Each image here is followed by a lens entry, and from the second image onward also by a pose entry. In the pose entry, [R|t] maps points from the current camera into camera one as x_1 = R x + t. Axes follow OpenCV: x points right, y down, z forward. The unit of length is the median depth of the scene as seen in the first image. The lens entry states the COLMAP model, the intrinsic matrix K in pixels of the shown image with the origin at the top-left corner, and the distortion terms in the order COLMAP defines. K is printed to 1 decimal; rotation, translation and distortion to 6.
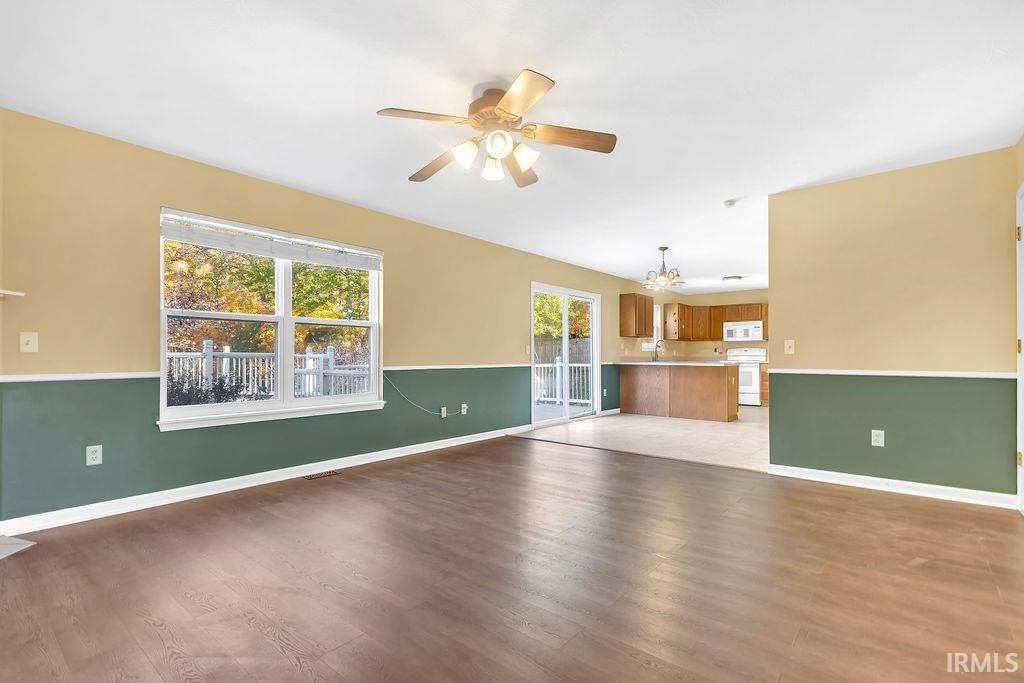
lens RADIAL K [[471.7, 0, 507.7], [0, 471.7, 352.4], [0, 0, 1]] dist [-0.000202, -0.000128]
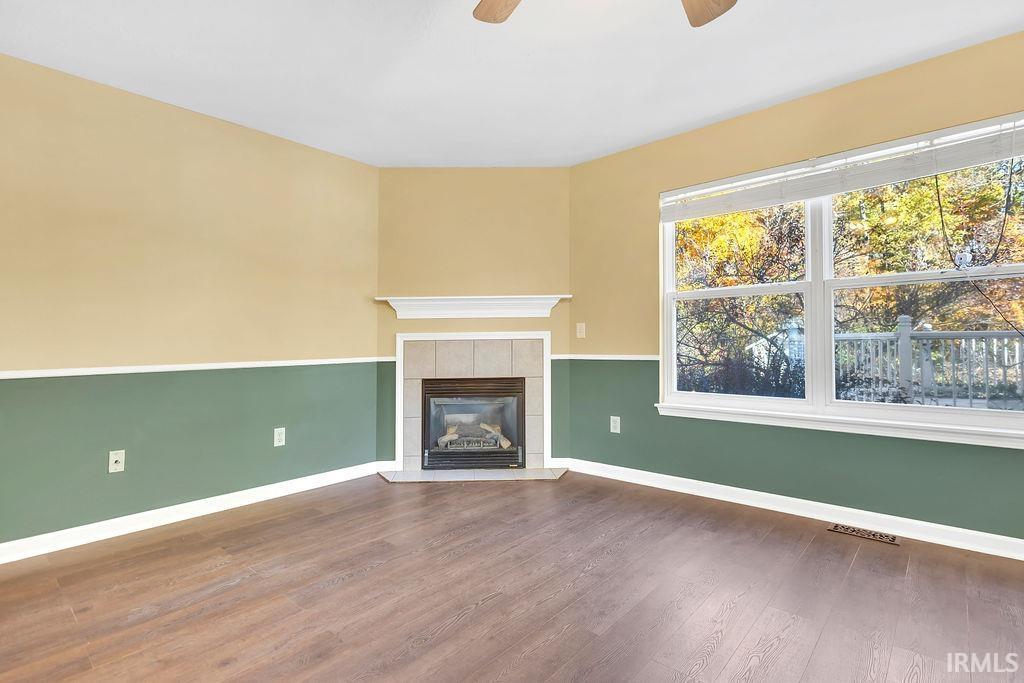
lens RADIAL K [[478.2, 0, 512.0], [0, 478.2, 341.5], [0, 0, 1]] dist [0.001979, 0.000360]
pose [[-0.030068, -0.002487, -0.999545, 0.300613], [0.013266, 0.999908, -0.002887, 0.008876], [0.999460, -0.013347, -0.030032, 0.708355]]
